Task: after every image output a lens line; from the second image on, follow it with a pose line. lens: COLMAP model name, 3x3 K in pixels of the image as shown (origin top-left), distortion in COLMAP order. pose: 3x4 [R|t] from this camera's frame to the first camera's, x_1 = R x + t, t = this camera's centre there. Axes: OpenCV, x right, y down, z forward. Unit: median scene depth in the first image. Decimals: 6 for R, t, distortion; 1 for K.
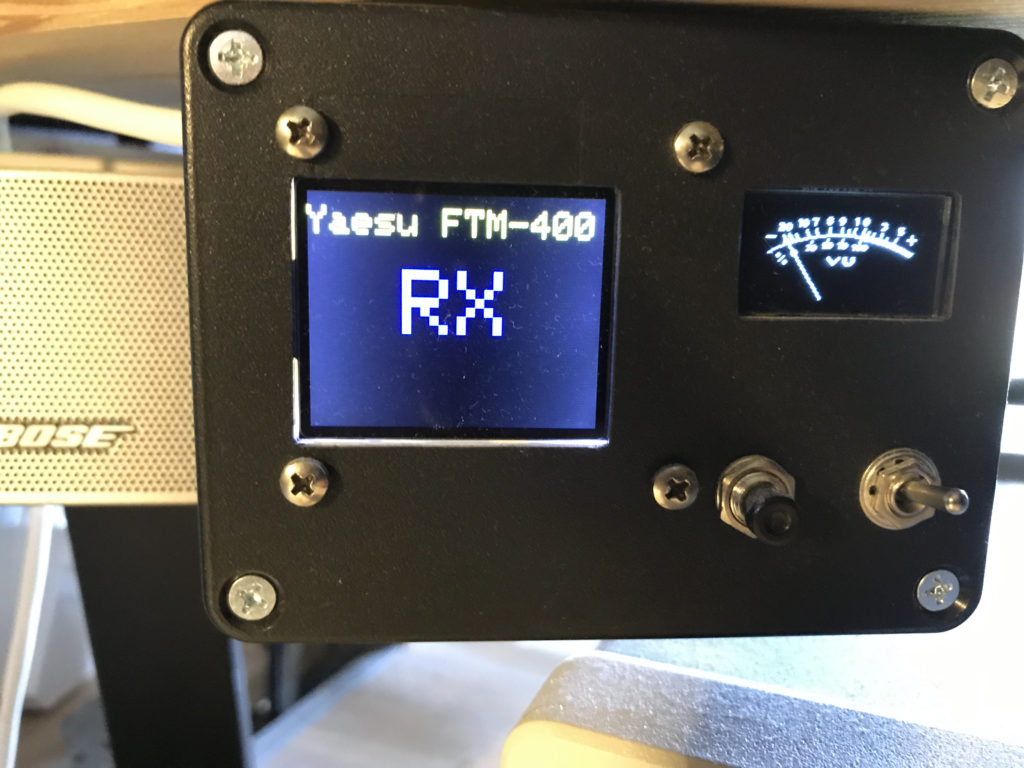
lens RADIAL K [[842.7, 0, 512.0], [0, 842.7, 384.0], [0, 0, 1]] dist [-0.001706, -0.001210]
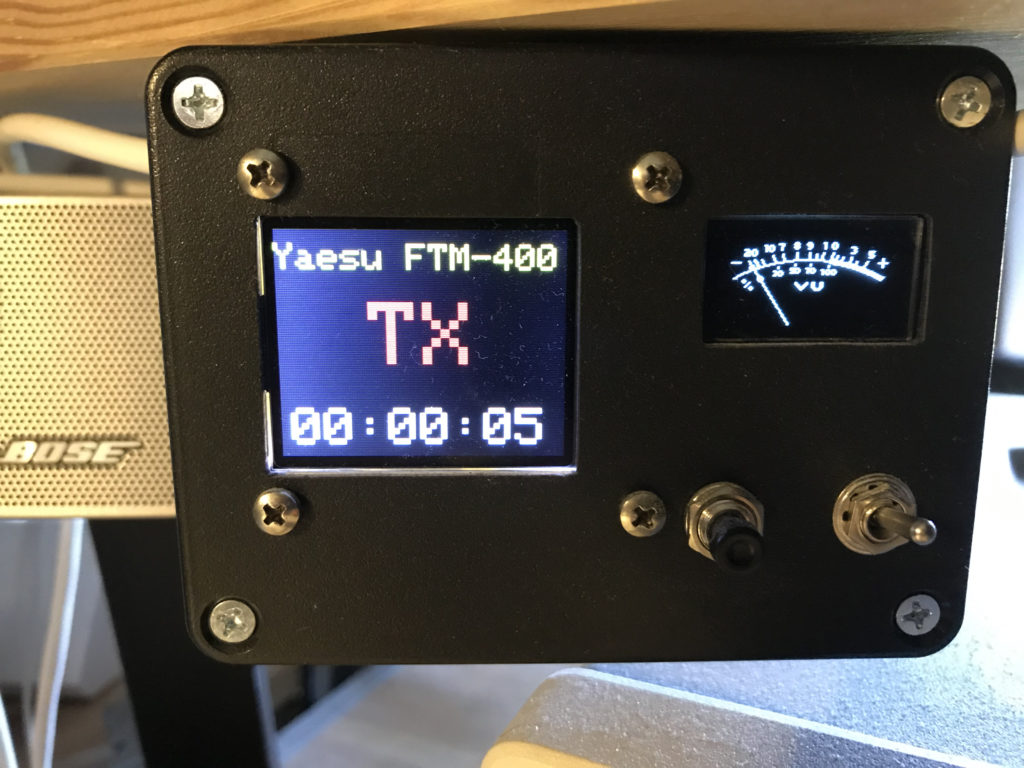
lens RADIAL K [[843.4, 0, 512.1], [0, 843.4, 378.9], [0, 0, 1]] dist [-0.005173, 0.005548]
pose [[0.998282, -0.011484, -0.057453, 0.098759], [0.012538, 0.999759, 0.018021, -0.059235], [0.057232, -0.018711, 0.998186, -0.006973]]
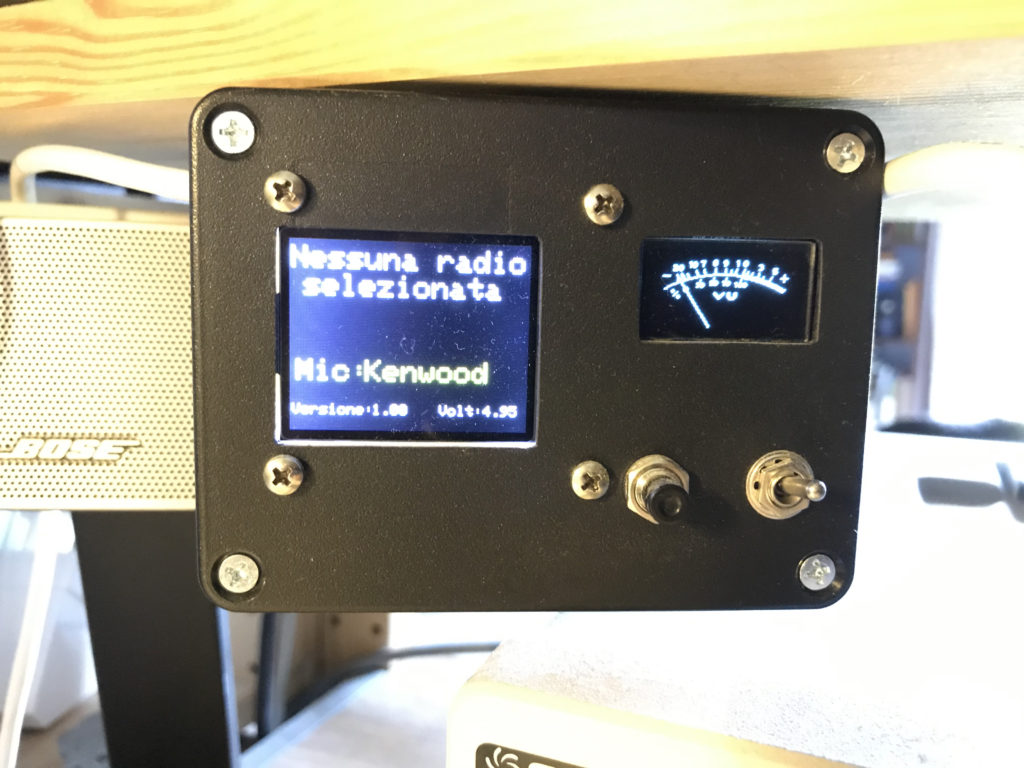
lens RADIAL K [[840.6, 0, 505.4], [0, 840.6, 384.6], [0, 0, 1]] dist [0.058341, -0.119139]
pose [[0.999985, 0.002820, -0.004780, 0.077487], [-0.003070, 0.998593, -0.052944, 0.048898], [0.004624, 0.052958, 0.998586, -0.217542]]
